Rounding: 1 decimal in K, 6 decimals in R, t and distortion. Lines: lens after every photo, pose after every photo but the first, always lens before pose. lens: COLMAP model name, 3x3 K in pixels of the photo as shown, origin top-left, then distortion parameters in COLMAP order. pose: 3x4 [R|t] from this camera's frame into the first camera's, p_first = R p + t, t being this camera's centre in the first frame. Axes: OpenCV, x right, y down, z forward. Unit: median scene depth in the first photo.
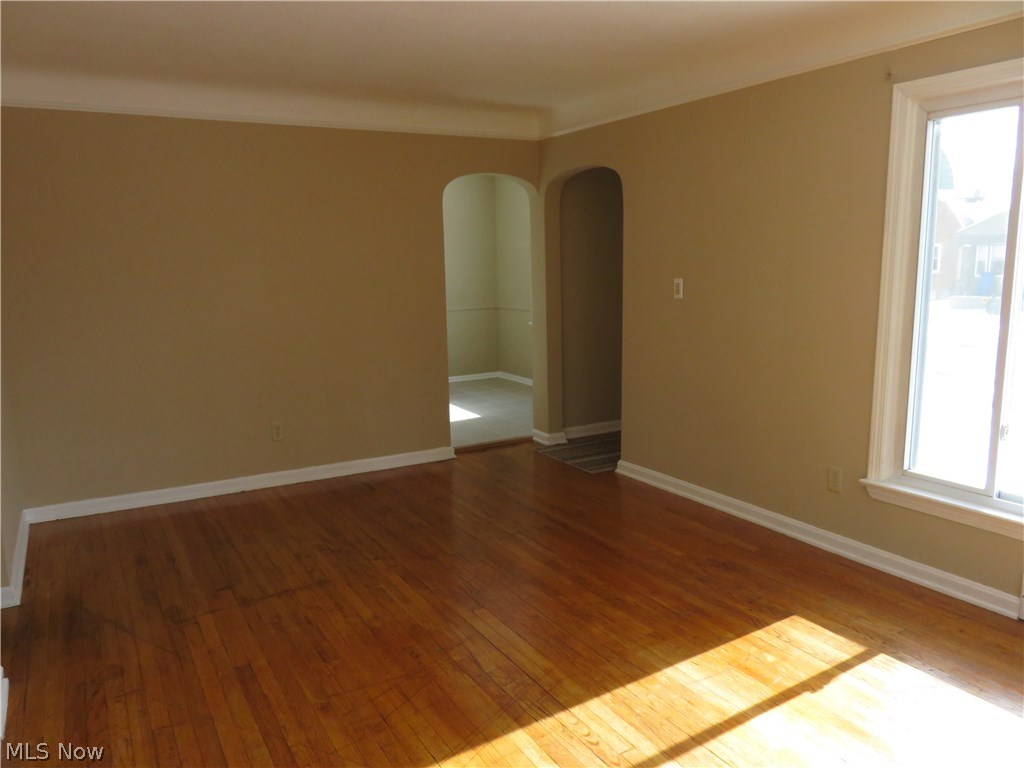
lens RADIAL K [[777.9, 0, 512.0], [0, 777.9, 384.0], [0, 0, 1]] dist [-0.000204, -0.000648]
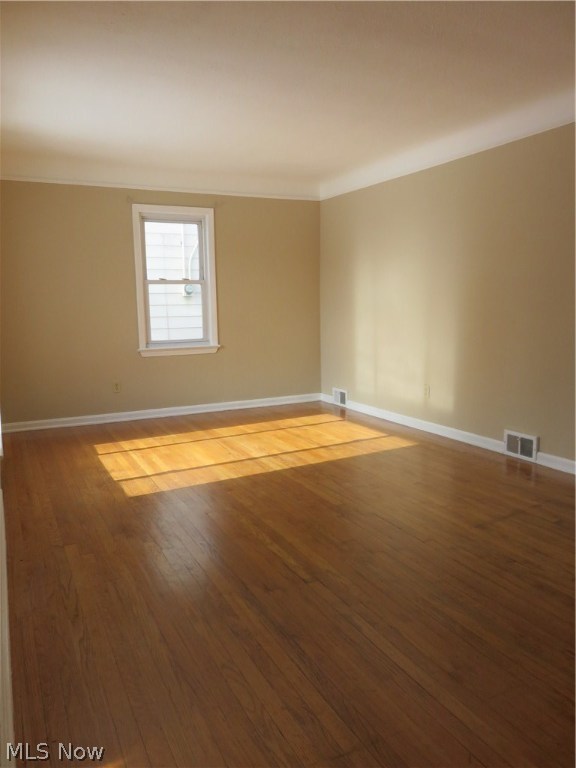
lens RADIAL K [[583.5, 0, 286.4], [0, 583.5, 381.2], [0, 0, 1]] dist [-0.000204, -0.000648]
pose [[-0.997943, 0.023987, 0.059443, -0.017895], [0.040496, 0.954771, 0.294570, -0.266599], [-0.049688, 0.296372, -0.953779, 2.196317]]
